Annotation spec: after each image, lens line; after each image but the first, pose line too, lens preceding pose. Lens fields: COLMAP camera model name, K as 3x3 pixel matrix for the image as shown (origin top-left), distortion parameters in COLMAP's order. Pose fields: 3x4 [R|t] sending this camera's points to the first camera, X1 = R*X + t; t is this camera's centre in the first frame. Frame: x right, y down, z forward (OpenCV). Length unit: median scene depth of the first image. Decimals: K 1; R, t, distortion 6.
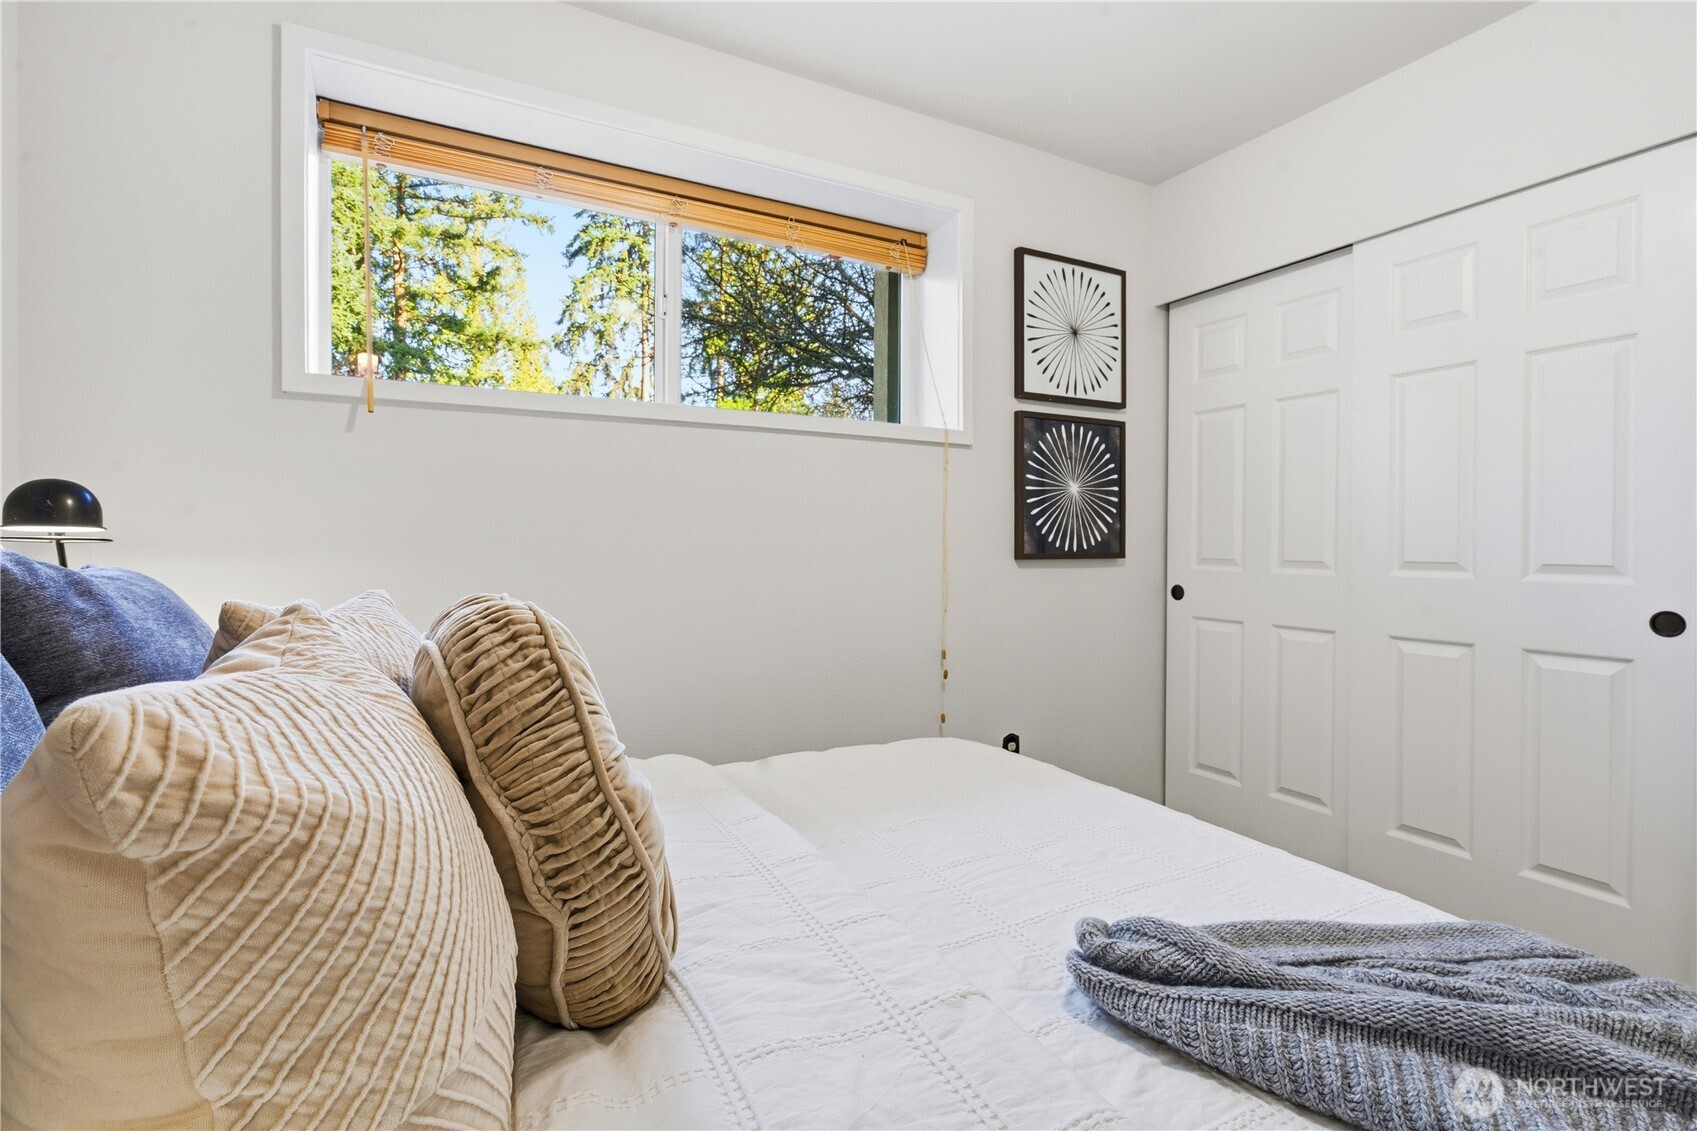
lens RADIAL K [[783.2, 0, 856.1], [0, 783.2, 555.1], [0, 0, 1]] dist [-0.000763, -0.000316]
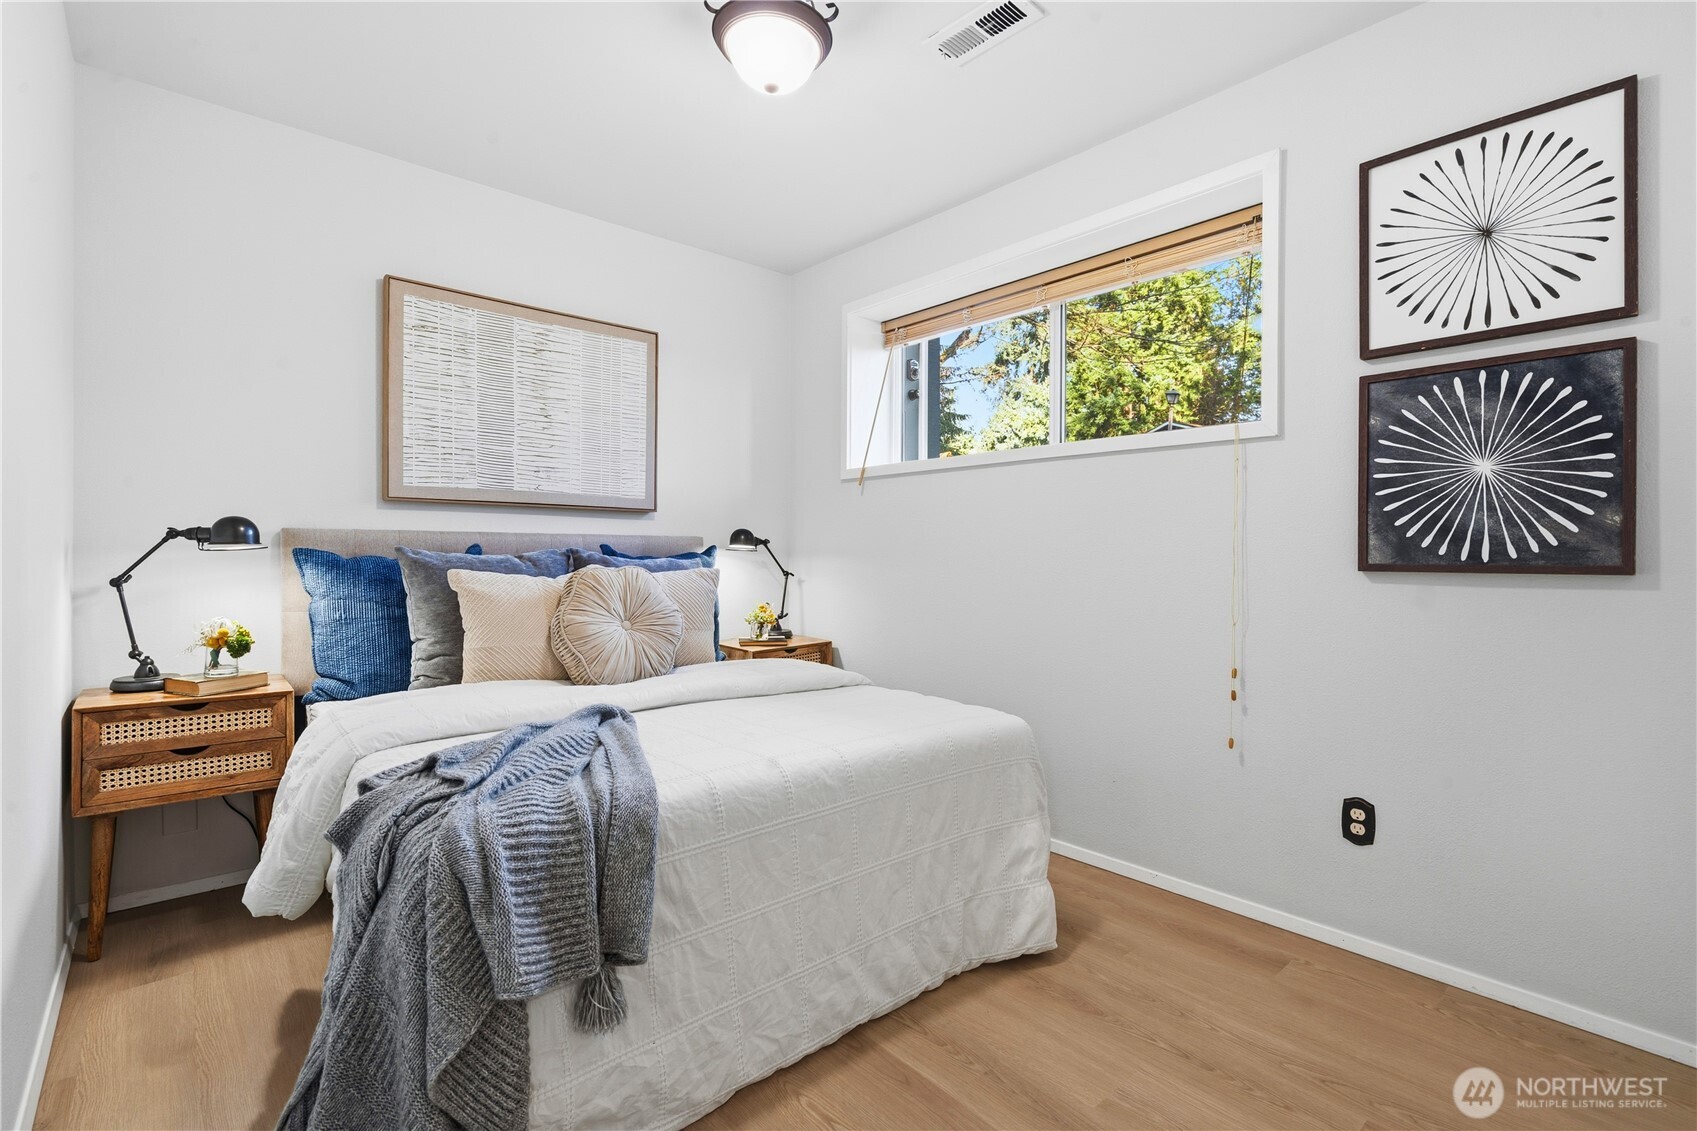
lens RADIAL K [[783.2, 0, 856.1], [0, 783.2, 555.1], [0, 0, 1]] dist [-0.000763, -0.000316]
pose [[0.233864, 0.002357, -0.972266, 0.810883], [-0.012871, 0.999917, -0.000671, -0.003132], [0.972184, 0.012671, 0.233875, 0.331675]]
